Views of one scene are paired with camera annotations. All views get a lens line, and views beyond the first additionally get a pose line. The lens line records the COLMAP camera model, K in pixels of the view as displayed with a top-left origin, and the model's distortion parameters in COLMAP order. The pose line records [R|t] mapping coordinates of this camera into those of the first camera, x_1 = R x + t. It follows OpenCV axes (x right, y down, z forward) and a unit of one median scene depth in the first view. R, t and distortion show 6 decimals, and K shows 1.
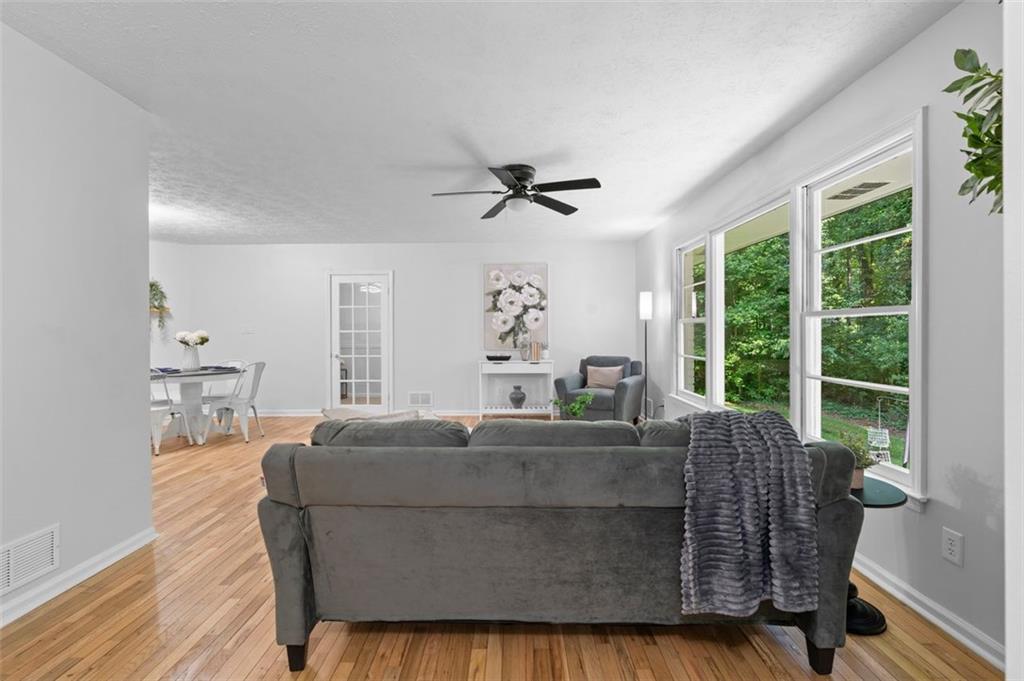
lens RADIAL K [[464.5, 0, 510.6], [0, 464.5, 331.5], [0, 0, 1]] dist [-0.009620, 0.001363]
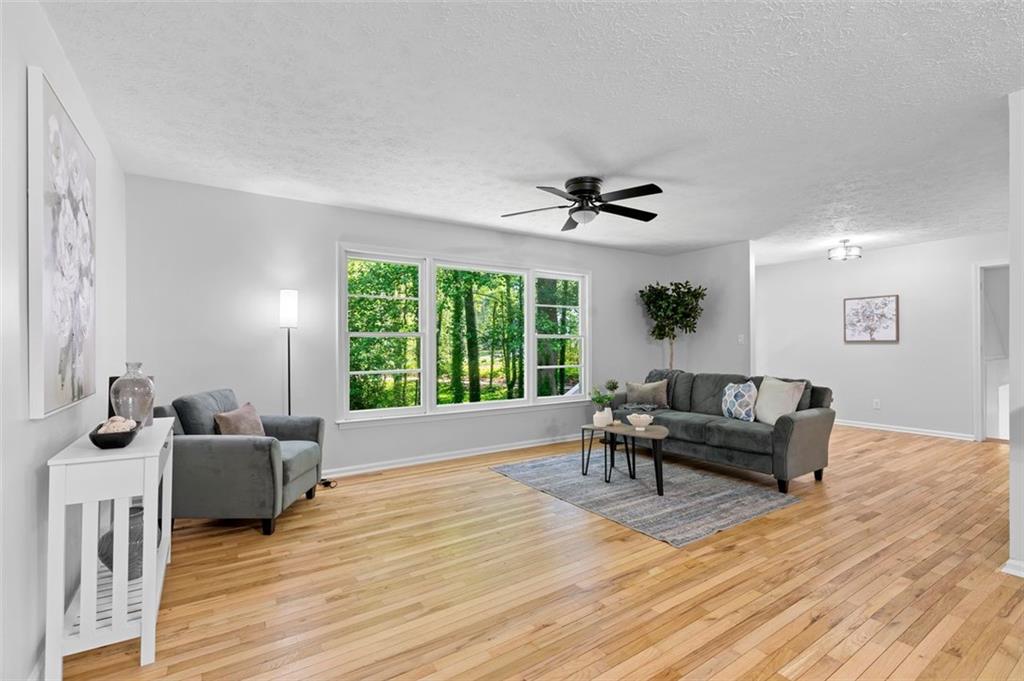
lens RADIAL K [[464.5, 0, 500.6], [0, 464.5, 343.1], [0, 0, 1]] dist [-0.009620, 0.001363]
pose [[-0.551282, 0.007598, 0.834285, -0.394978], [0.005622, 0.999970, -0.005392, 0.002303], [-0.834300, 0.001718, -0.551308, 0.935589]]
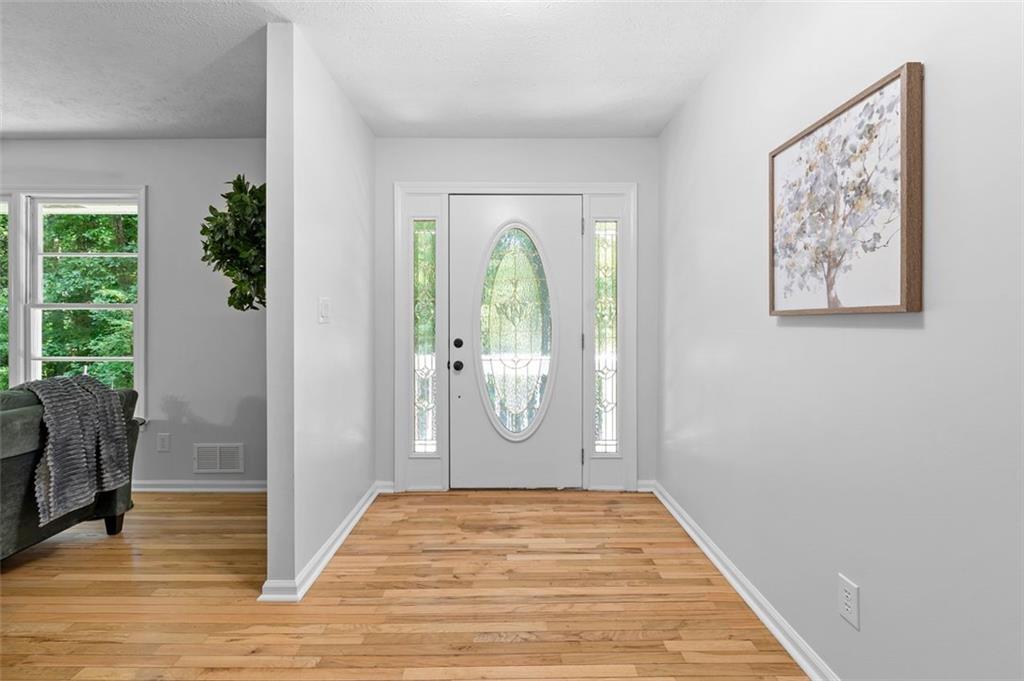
lens RADIAL K [[464.5, 0, 508.0], [0, 464.5, 322.1], [0, 0, 1]] dist [-0.009620, 0.001363]
pose [[-0.014865, 0.002460, 0.999886, -0.232550], [-0.000648, 0.999997, -0.002470, 0.002520], [-0.999889, -0.000685, -0.014863, -0.082531]]
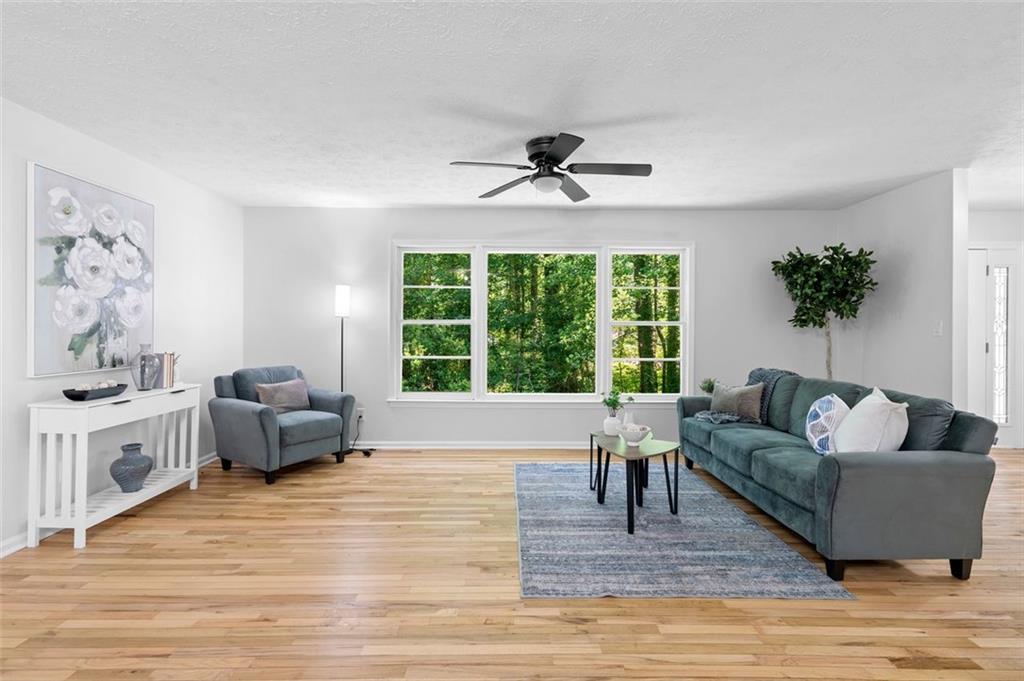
lens RADIAL K [[464.5, 0, 508.2], [0, 464.5, 330.2], [0, 0, 1]] dist [-0.009620, 0.001363]
pose [[-0.009790, -0.001397, 0.999951, -0.458560], [-0.002539, 0.999996, 0.001372, -0.003808], [-0.999949, -0.002526, -0.009794, 0.595439]]
